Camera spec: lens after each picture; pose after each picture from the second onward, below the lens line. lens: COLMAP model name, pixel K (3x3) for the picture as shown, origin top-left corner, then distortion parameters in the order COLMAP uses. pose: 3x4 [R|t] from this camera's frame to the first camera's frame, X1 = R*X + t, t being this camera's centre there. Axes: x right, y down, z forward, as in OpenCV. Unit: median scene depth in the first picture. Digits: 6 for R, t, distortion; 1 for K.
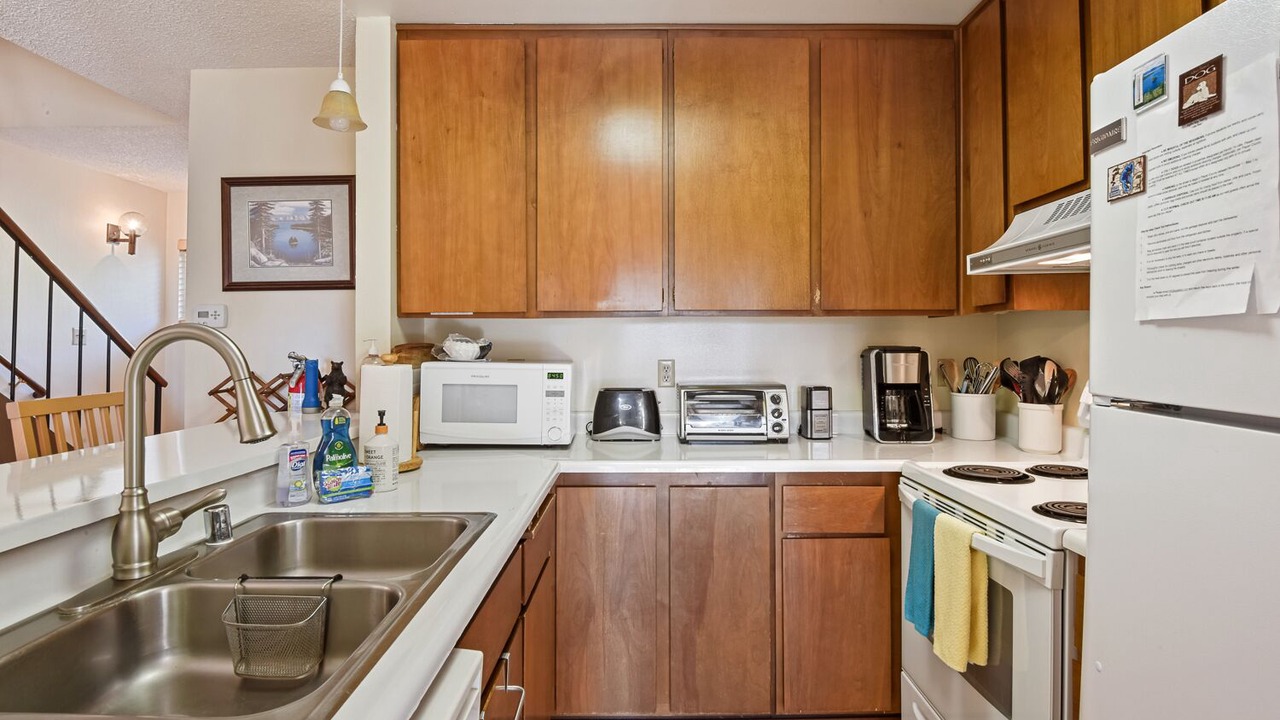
lens RADIAL K [[649.8, 0, 636.4], [0, 649.8, 345.9], [0, 0, 1]] dist [-0.000472, -0.018266]
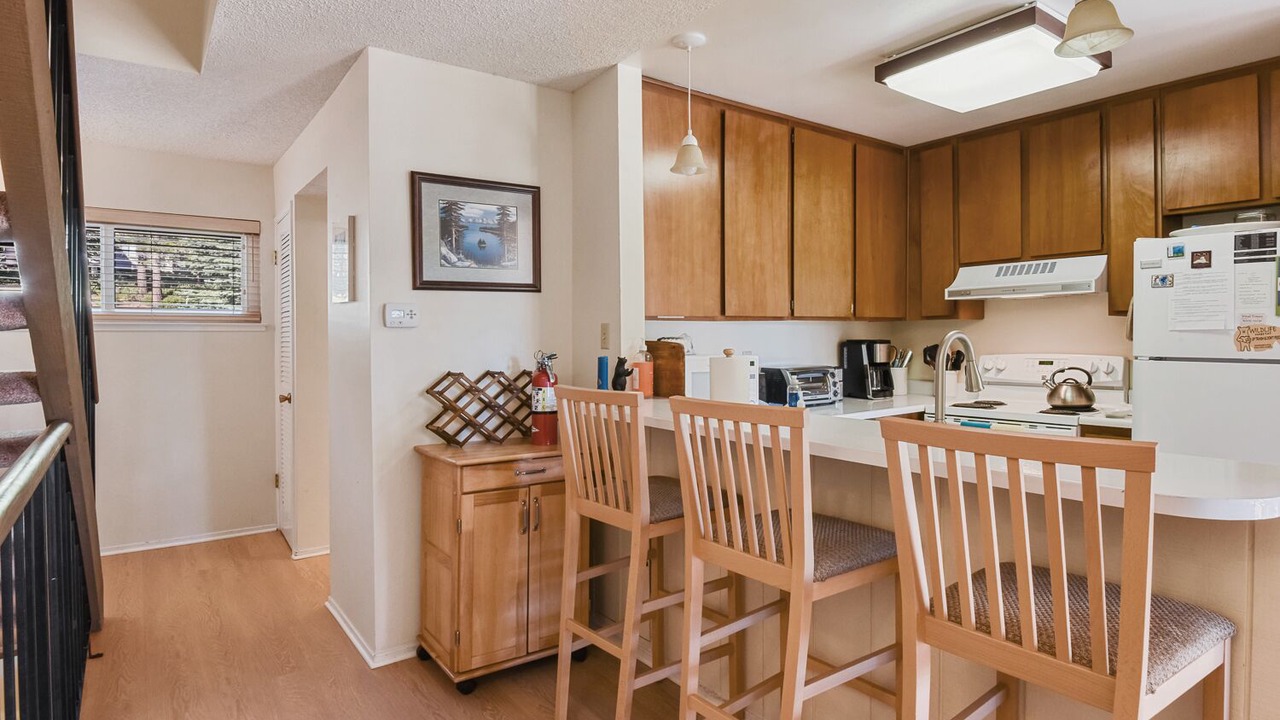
lens RADIAL K [[684.6, 0, 640.3], [0, 684.6, 352.9], [0, 0, 1]] dist [0.003592, -0.020441]
pose [[0.805407, -0.020982, 0.592351, -1.122674], [0.010288, 0.999718, 0.021423, -0.009597], [-0.592633, -0.011161, 0.805395, -0.028634]]
